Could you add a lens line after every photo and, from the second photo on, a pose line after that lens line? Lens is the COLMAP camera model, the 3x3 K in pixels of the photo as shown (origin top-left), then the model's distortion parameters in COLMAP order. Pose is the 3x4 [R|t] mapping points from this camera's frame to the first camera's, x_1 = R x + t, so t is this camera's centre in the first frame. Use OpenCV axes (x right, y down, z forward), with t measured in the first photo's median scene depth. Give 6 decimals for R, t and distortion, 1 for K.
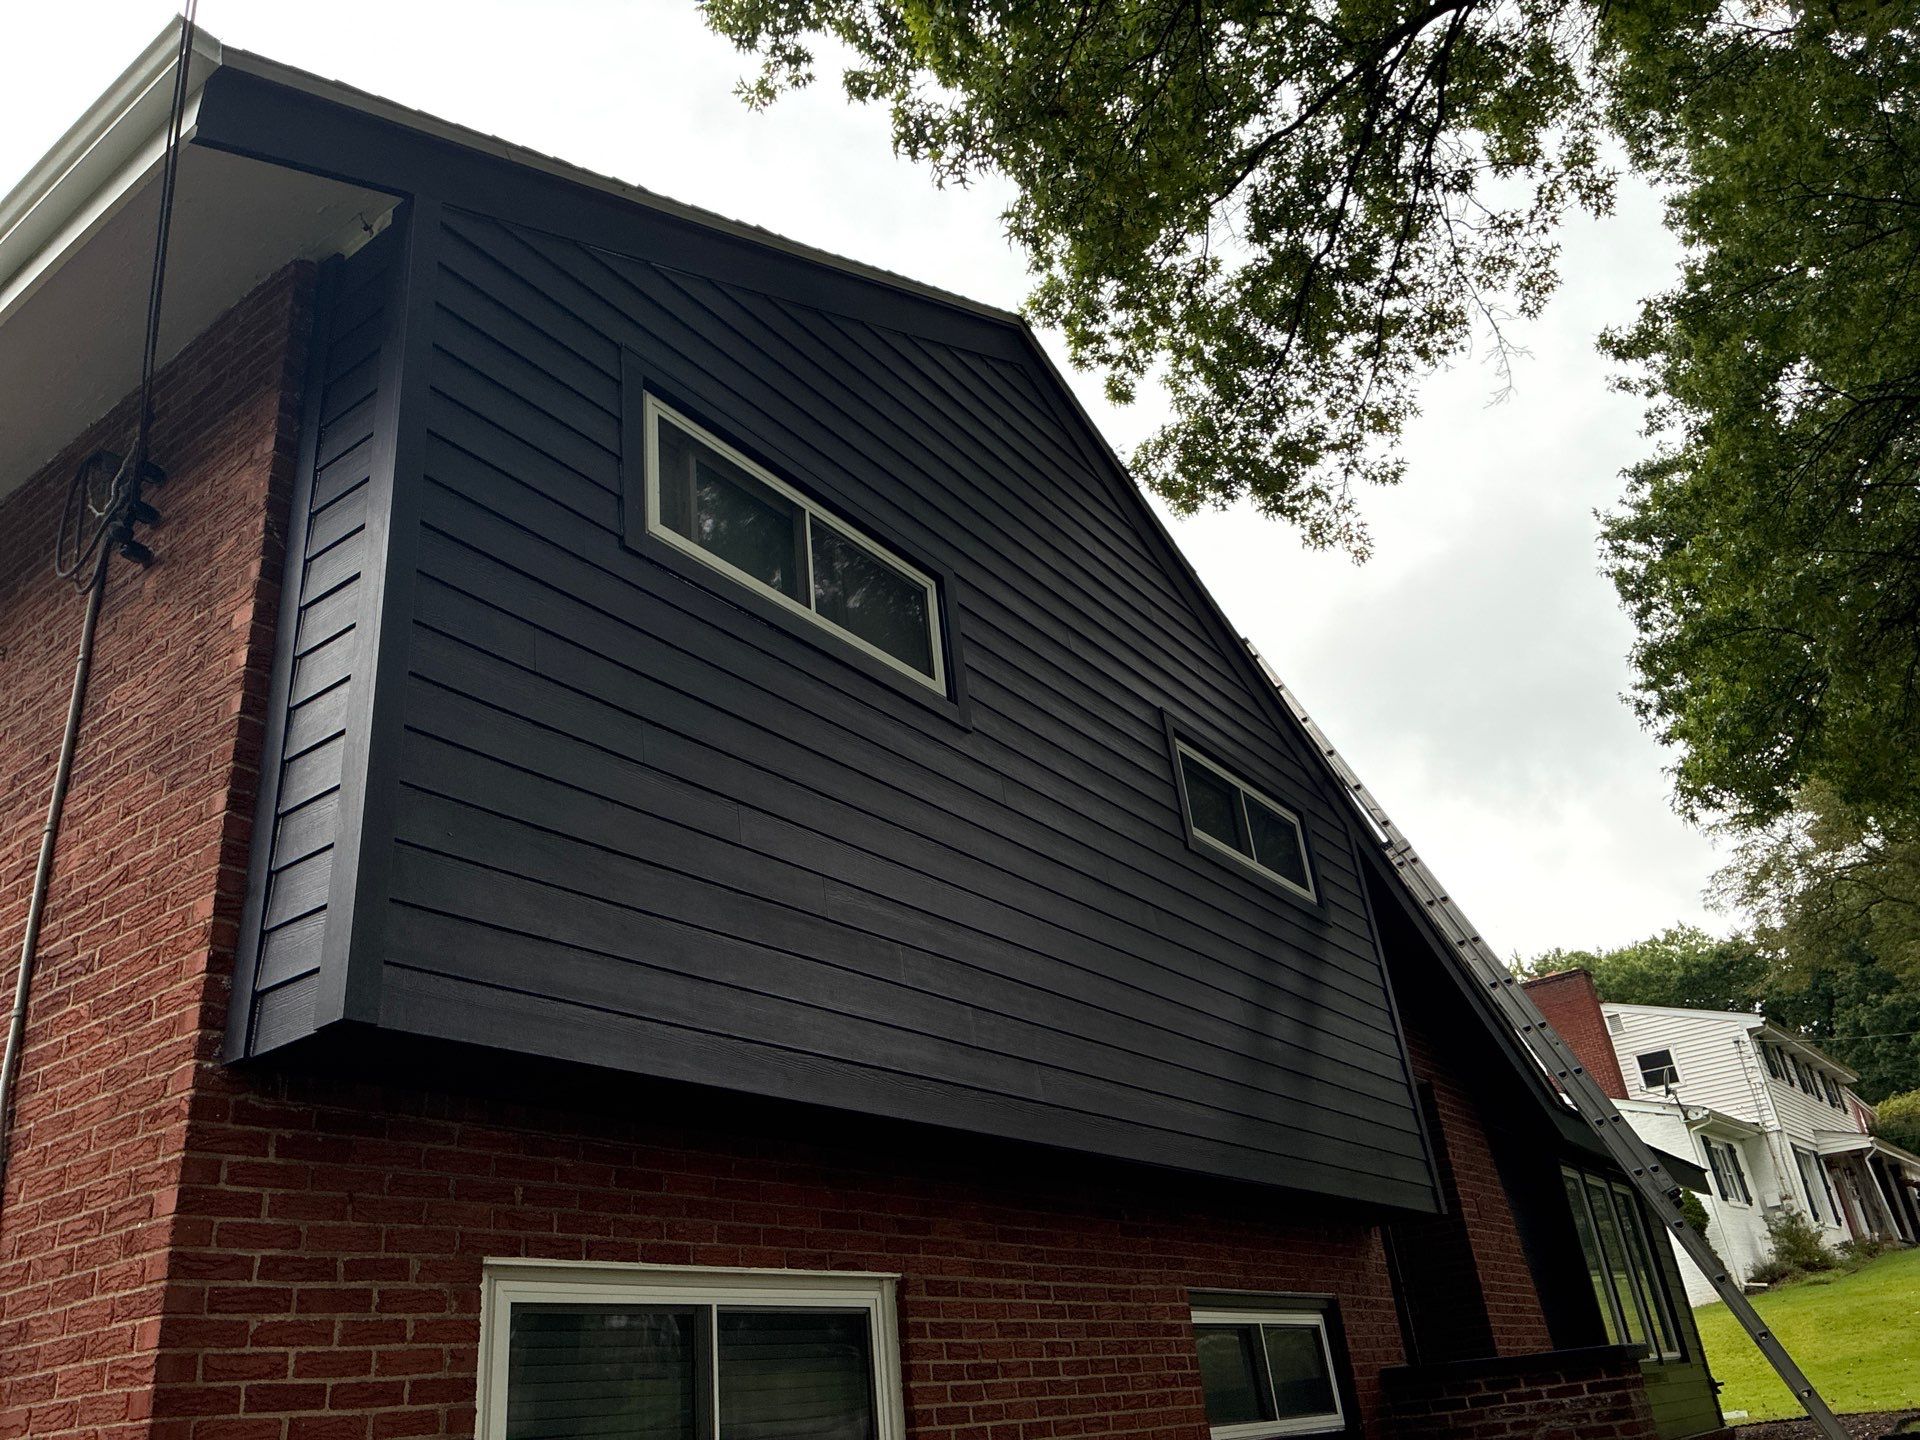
lens RADIAL K [[1445.6, 0, 963.4], [0, 1445.6, 728.3], [0, 0, 1]] dist [0.040182, -0.043529]
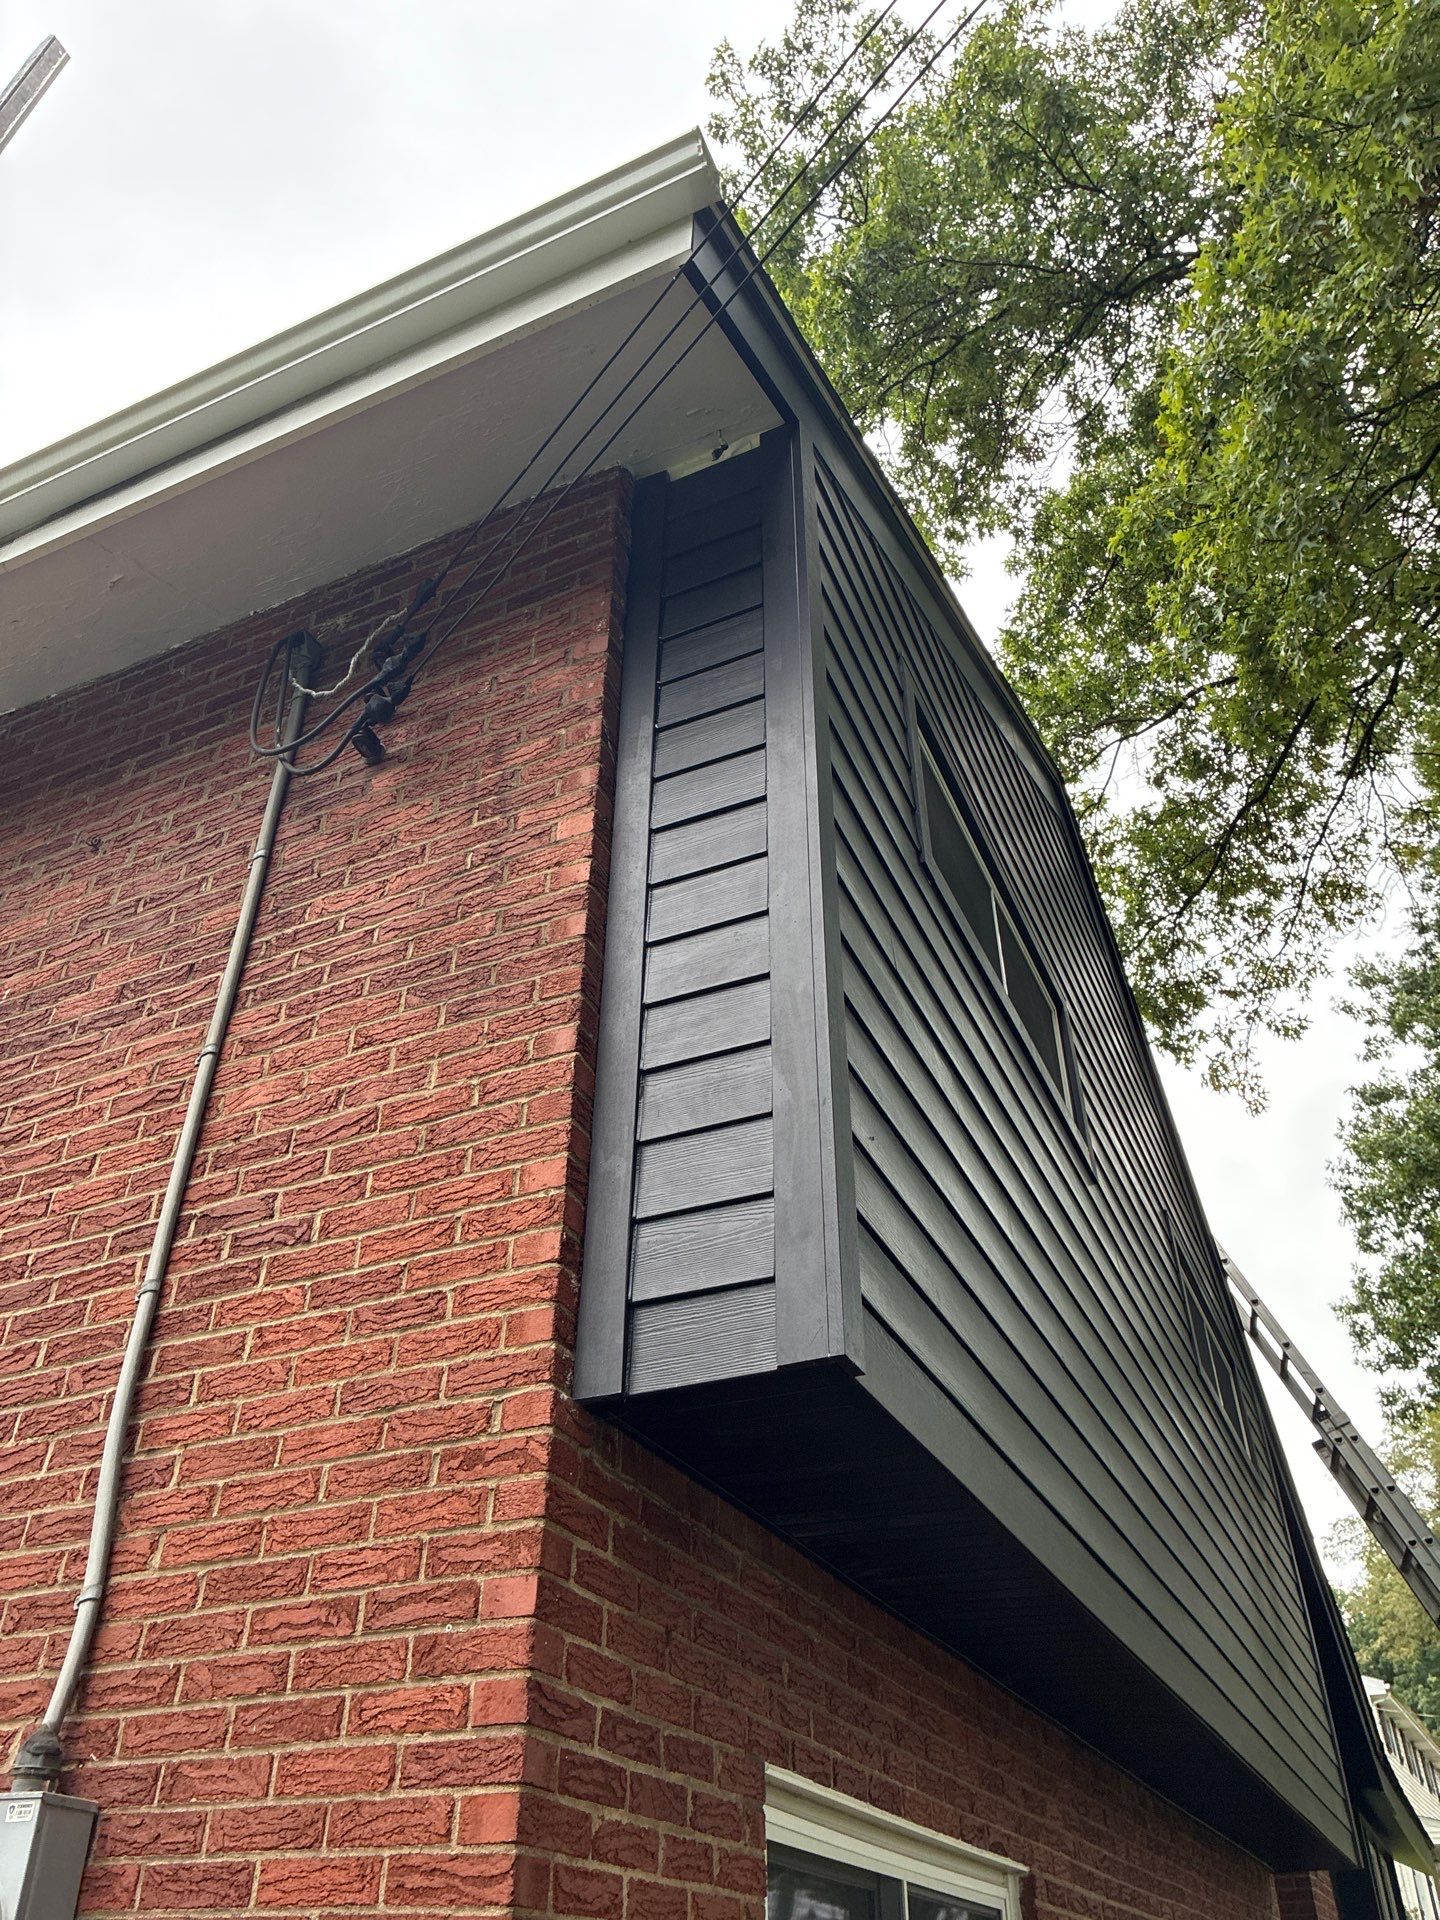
lens RADIAL K [[1437.2, 0, 727.6], [0, 1437.2, 958.3], [0, 0, 1]] dist [0.024487, -0.010017]
pose [[0.976037, 0.197426, 0.091510, -0.459708], [-0.174380, 0.961192, -0.213777, 0.138995], [-0.130164, 0.192697, 0.972587, 0.246278]]
